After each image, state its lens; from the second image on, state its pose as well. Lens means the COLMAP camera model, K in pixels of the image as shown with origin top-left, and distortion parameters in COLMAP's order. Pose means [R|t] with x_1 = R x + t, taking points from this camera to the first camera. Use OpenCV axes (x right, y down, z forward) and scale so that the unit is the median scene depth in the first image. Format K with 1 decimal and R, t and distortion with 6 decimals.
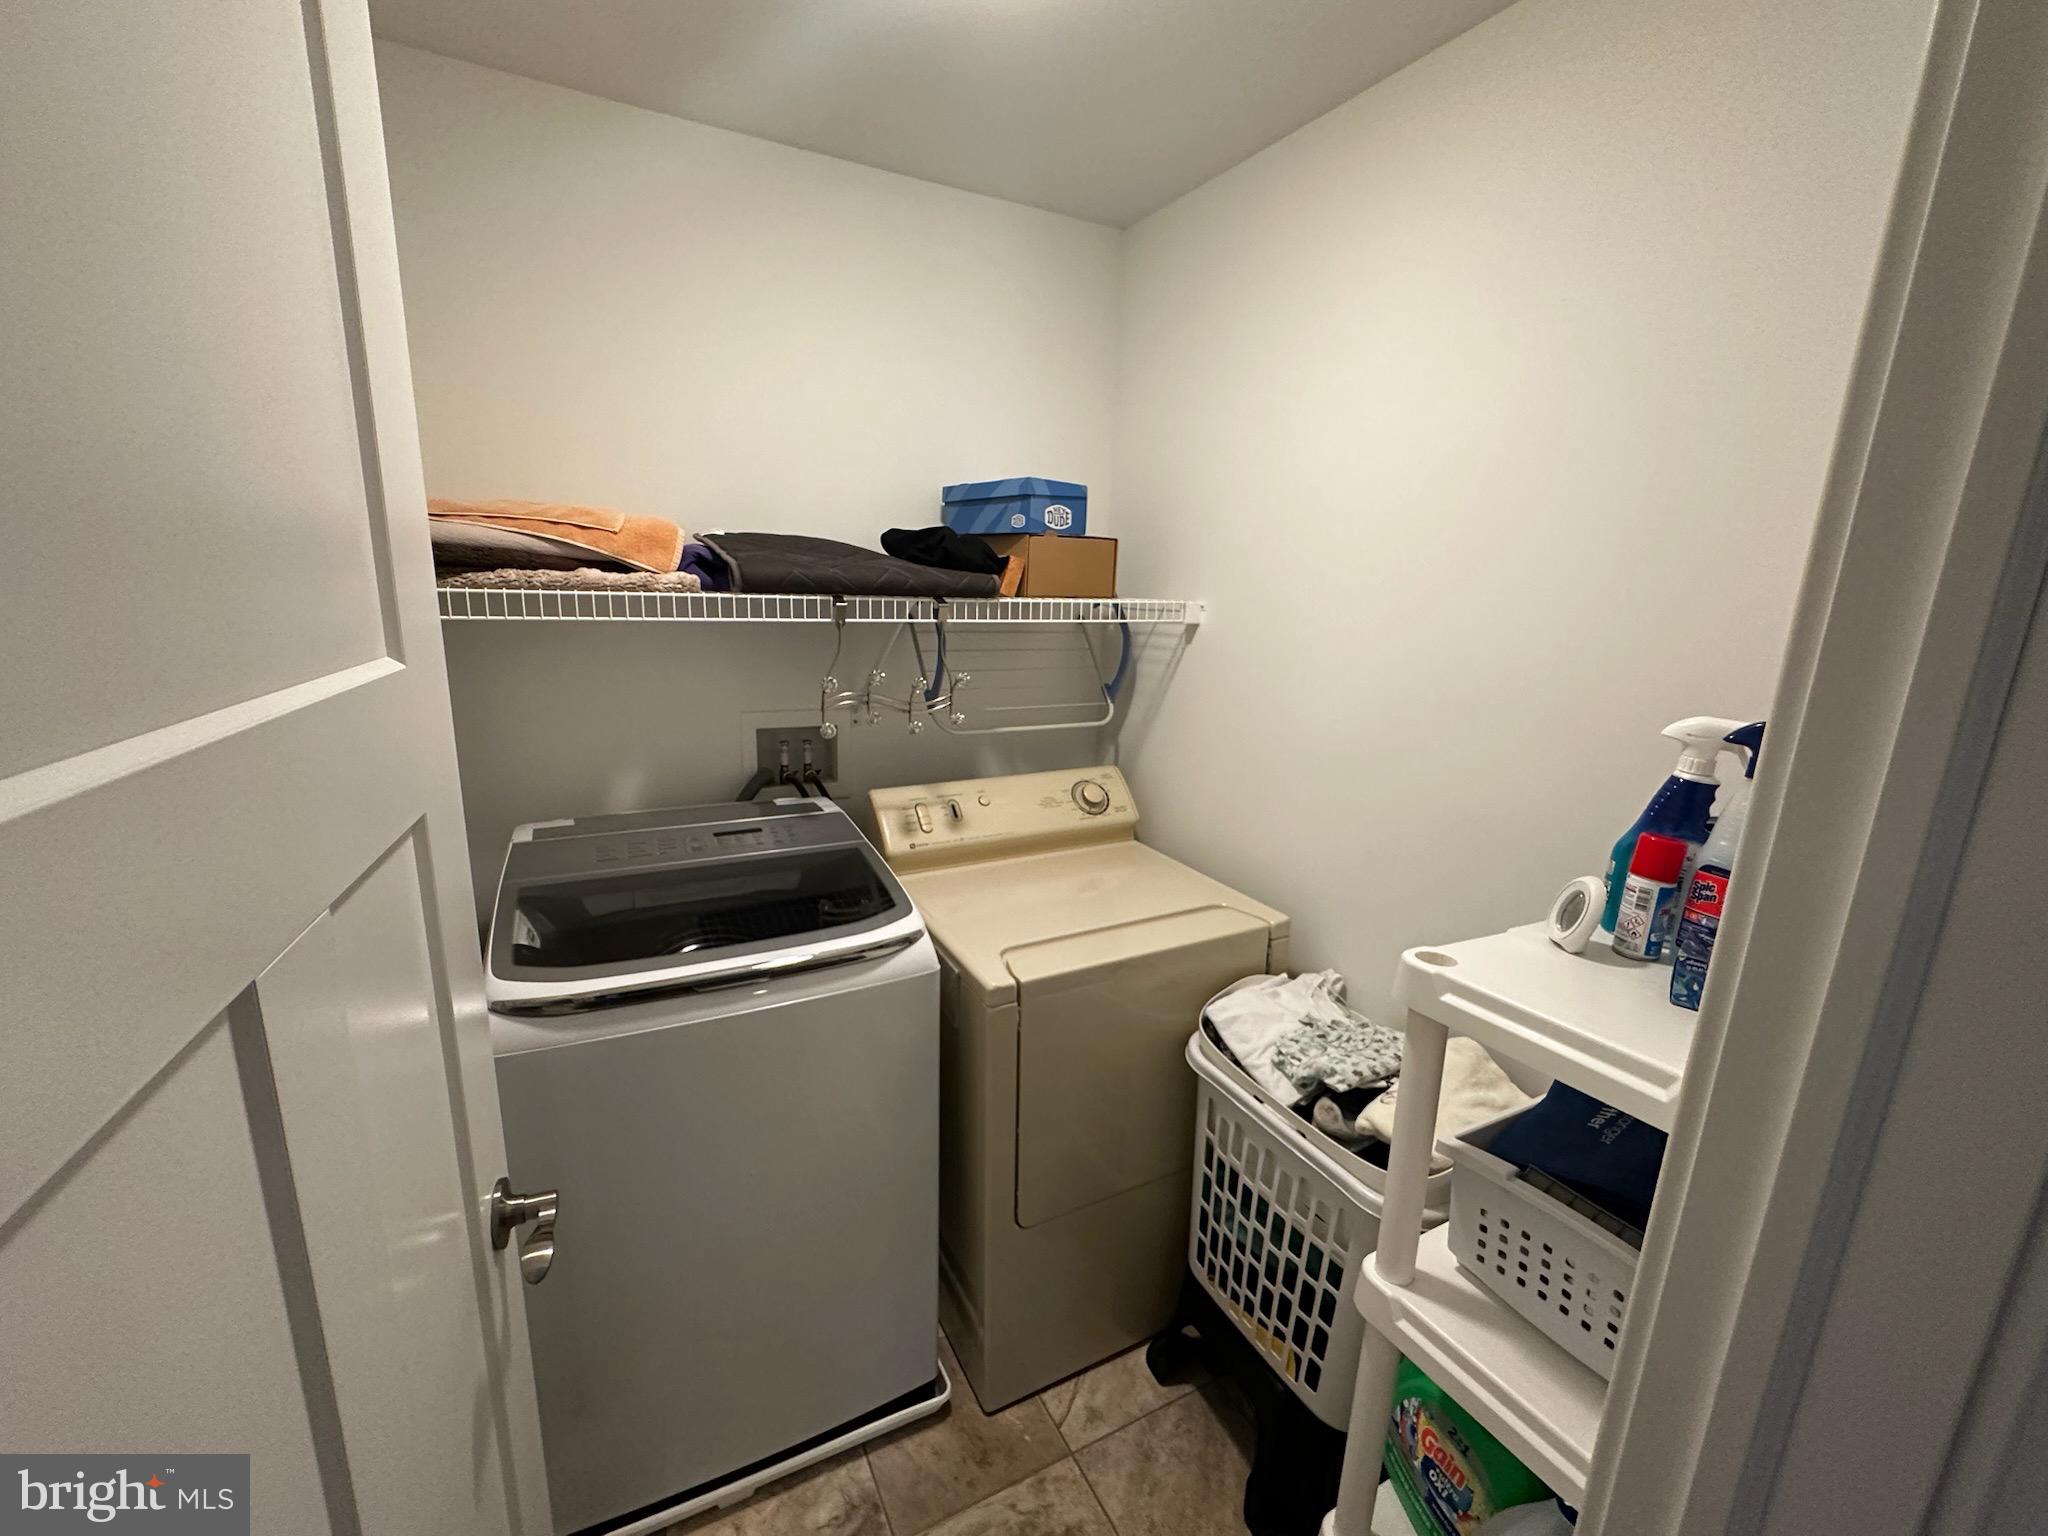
lens RADIAL K [[835.9, 0, 1019.0], [0, 835.9, 768.9], [0, 0, 1]] dist [-0.001418, 0.000231]
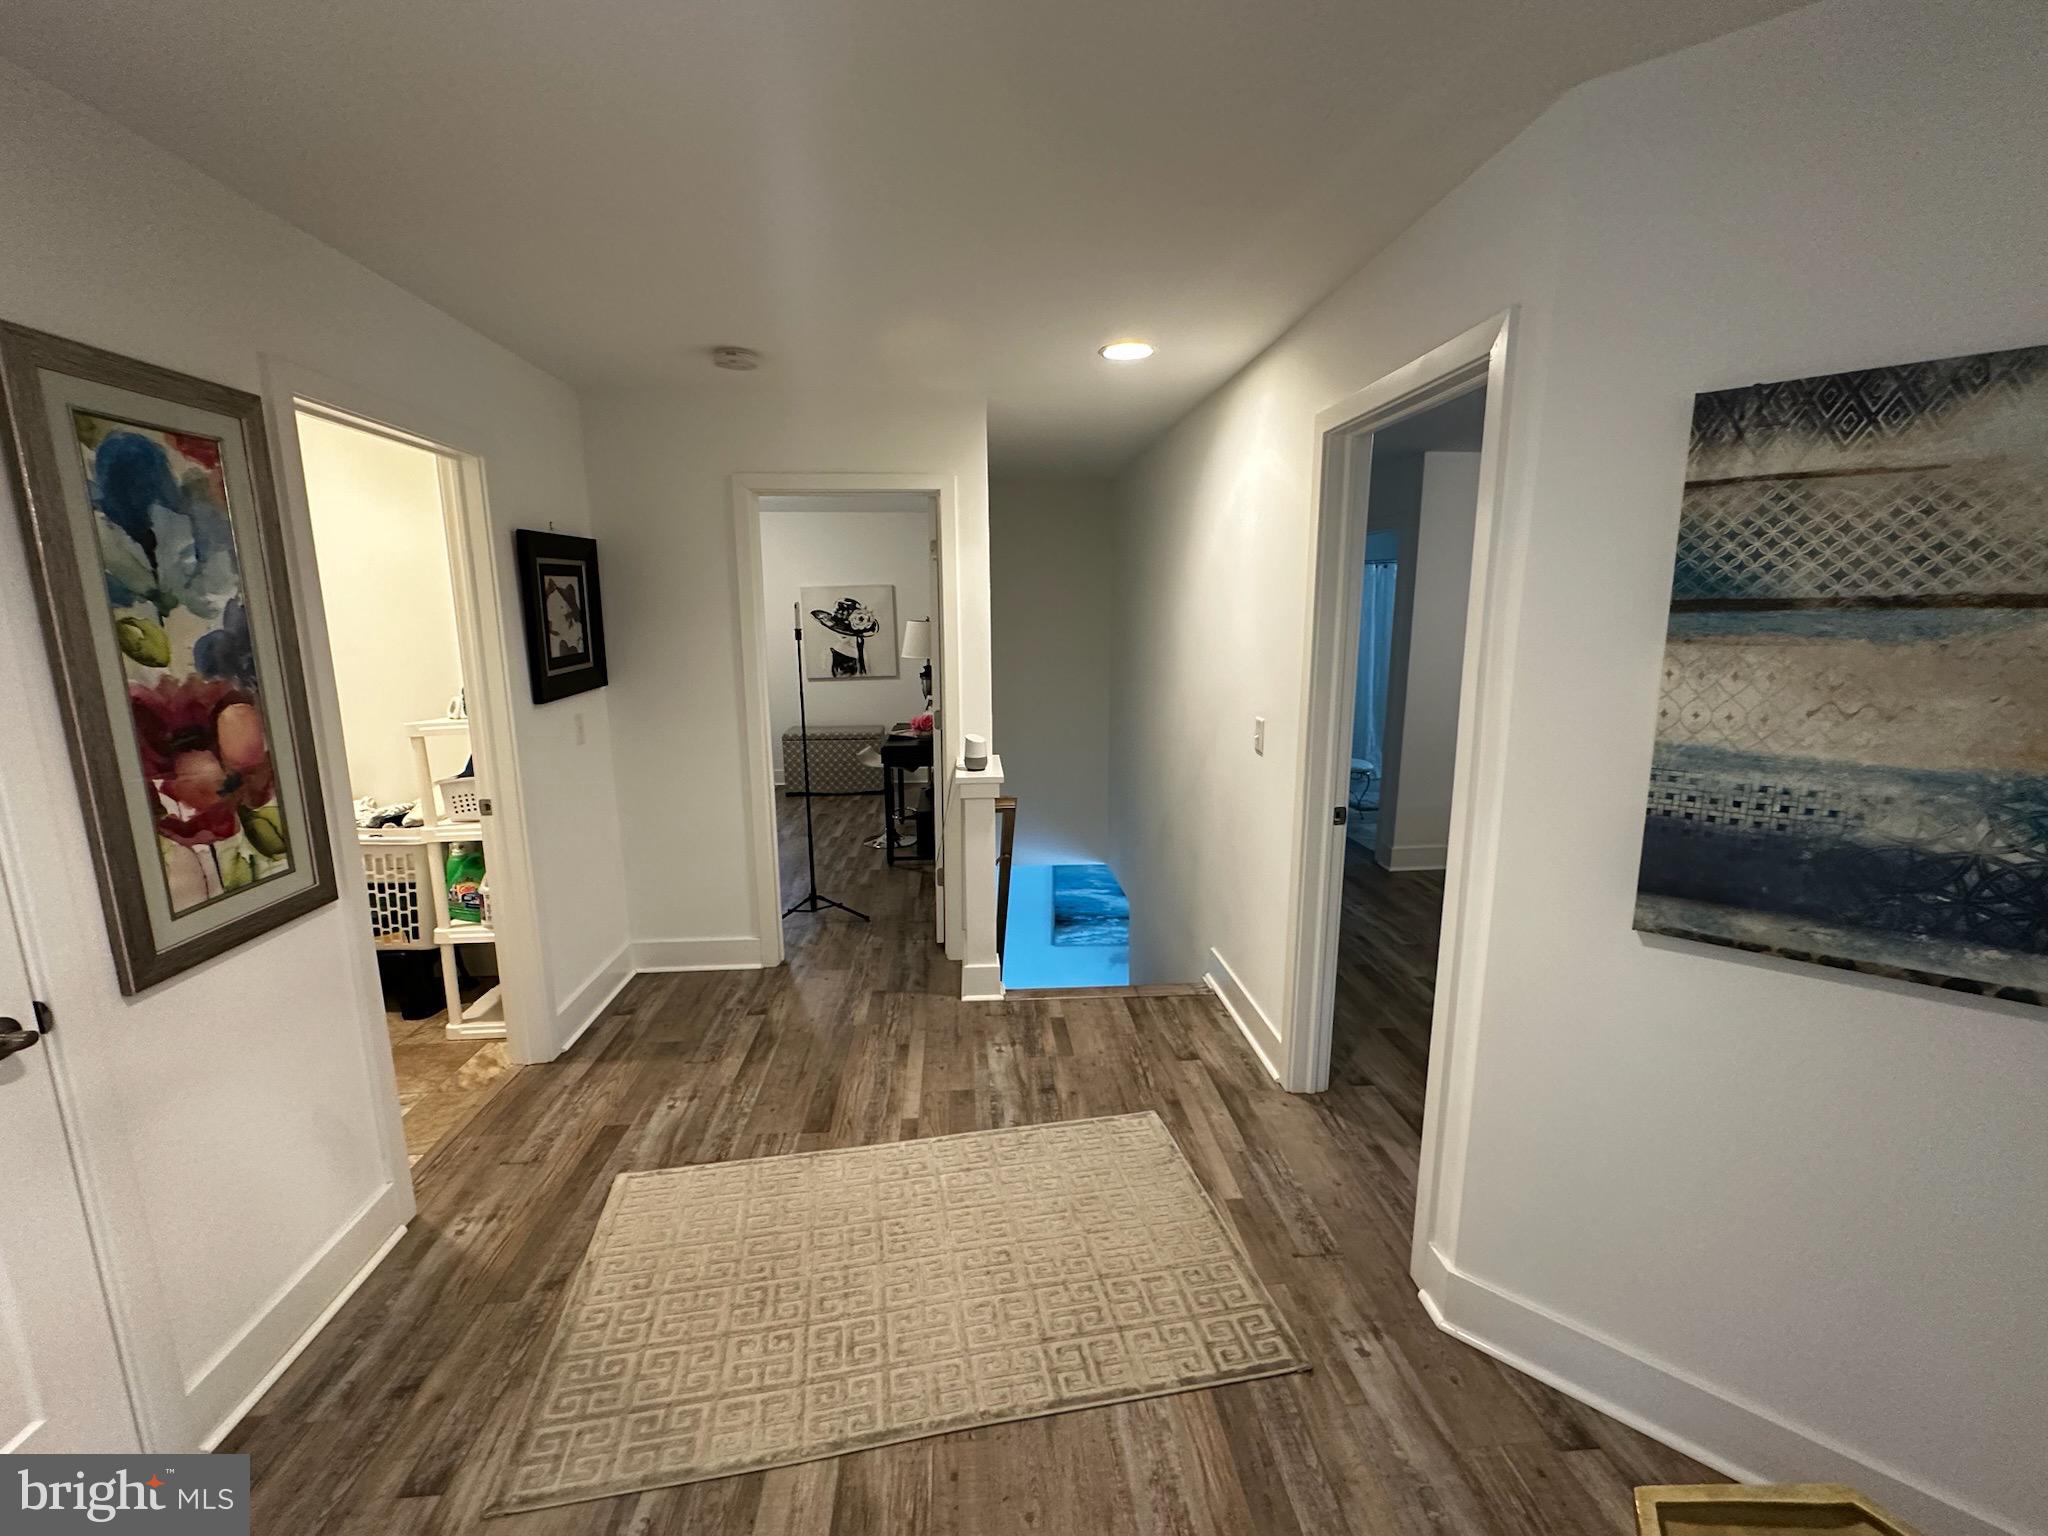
lens RADIAL K [[835.9, 0, 1012.6], [0, 835.9, 777.0], [0, 0, 1]] dist [-0.001418, 0.000231]
pose [[0.403685, -0.201980, 0.892324, -1.023751], [0.223600, 0.967530, 0.117847, 0.385872], [-0.887154, 0.151951, 0.435740, -1.669312]]
